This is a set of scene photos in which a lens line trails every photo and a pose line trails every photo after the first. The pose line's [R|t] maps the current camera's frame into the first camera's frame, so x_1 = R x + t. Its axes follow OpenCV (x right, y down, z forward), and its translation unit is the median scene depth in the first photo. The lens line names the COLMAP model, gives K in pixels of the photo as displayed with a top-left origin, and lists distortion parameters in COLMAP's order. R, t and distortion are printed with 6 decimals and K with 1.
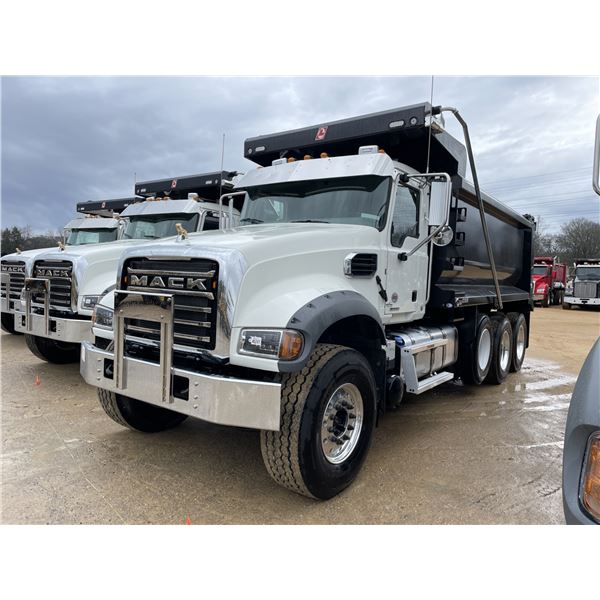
lens RADIAL K [[458.0, 0, 310.1], [0, 458.0, 306.6], [0, 0, 1]] dist [0.092076, -0.022094]
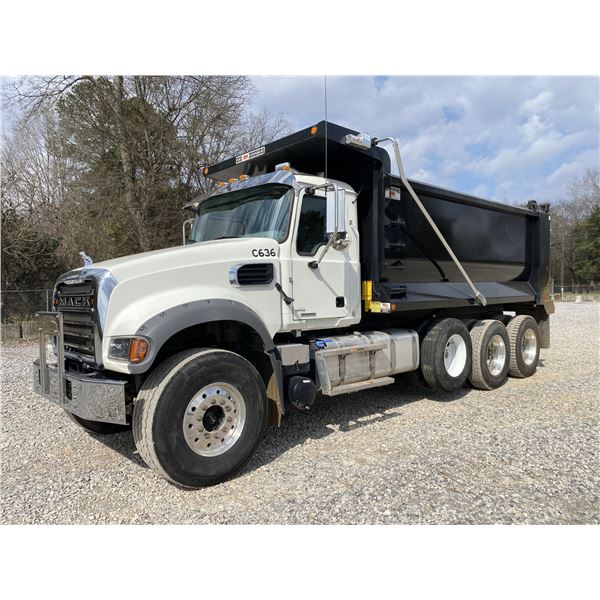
lens RADIAL K [[458.0, 0, 299.6], [0, 458.0, 305.5], [0, 0, 1]] dist [0.092076, -0.022094]
pose [[0.973414, -0.054986, -0.222356, 0.484297], [0.046239, 0.997945, -0.044359, 0.035745], [0.224339, 0.032898, 0.973956, -0.022121]]
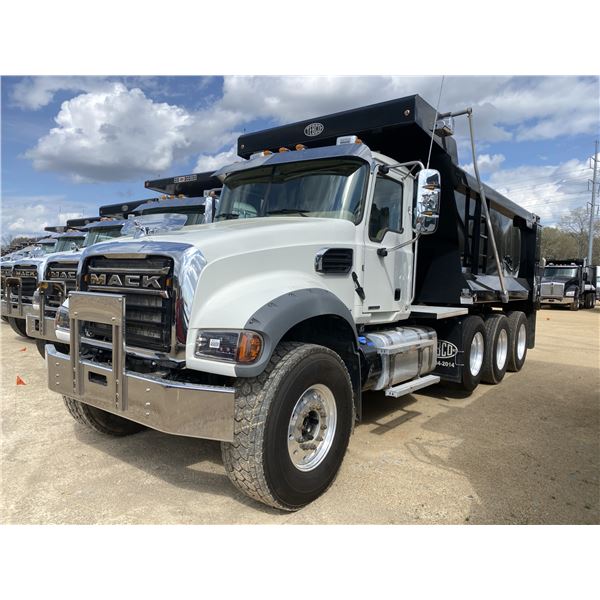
lens RADIAL K [[458.0, 0, 298.2], [0, 458.0, 303.6], [0, 0, 1]] dist [0.092076, -0.022094]
pose [[0.999462, -0.007609, -0.031914, 0.070300], [0.007384, 0.999947, -0.007162, 0.003045], [0.031966, 0.006923, 0.999465, 0.065574]]
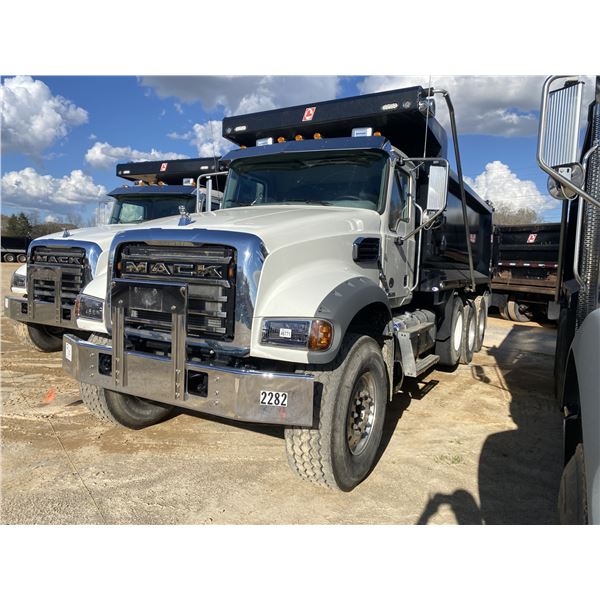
lens RADIAL K [[458.0, 0, 303.0], [0, 458.0, 292.5], [0, 0, 1]] dist [0.092076, -0.022094]
pose [[0.992615, -0.010168, 0.120880, -0.152848], [0.008863, 0.999897, 0.011328, -0.013381], [-0.120983, -0.010173, 0.992602, 0.045536]]
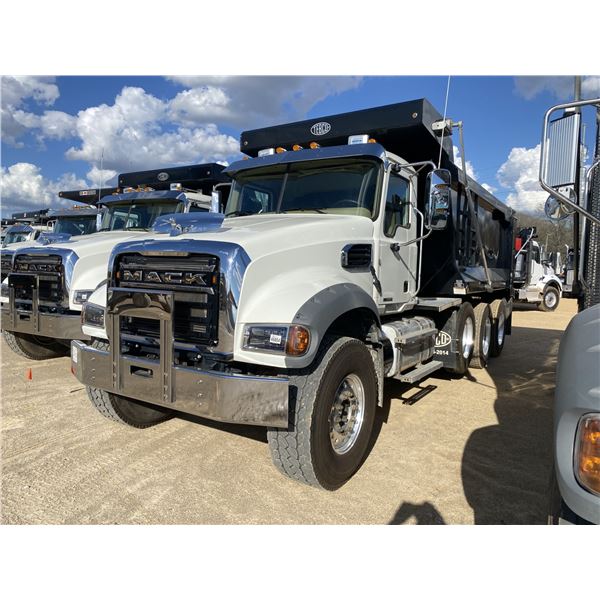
lens RADIAL K [[458.0, 0, 300.0], [0, 458.0, 298.7], [0, 0, 1]] dist [0.092076, -0.022094]
pose [[0.998830, -0.019145, 0.044403, -0.062718], [0.018766, 0.999784, 0.008939, -0.011228], [-0.044565, -0.008095, 0.998974, 0.013852]]
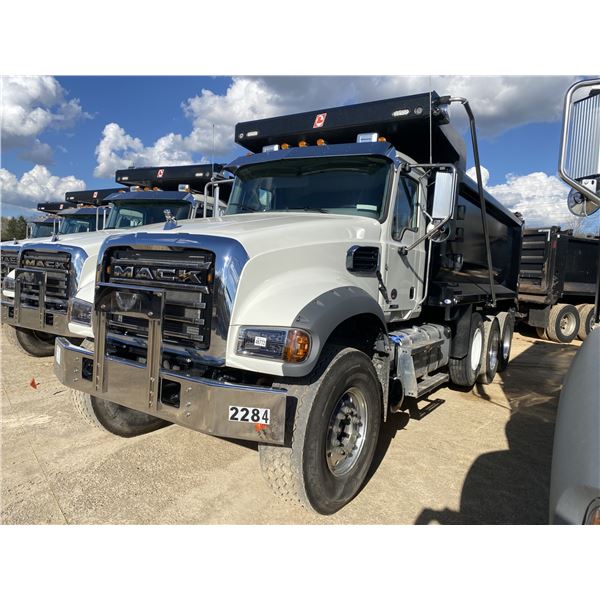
lens RADIAL K [[458.0, 0, 298.4], [0, 458.0, 295.3], [0, 0, 1]] dist [0.092076, -0.022094]
pose [[0.999112, 0.015243, 0.039272, -0.060081], [-0.014857, 0.999838, -0.010120, -0.005937], [-0.039419, 0.009528, 0.999177, 0.077360]]
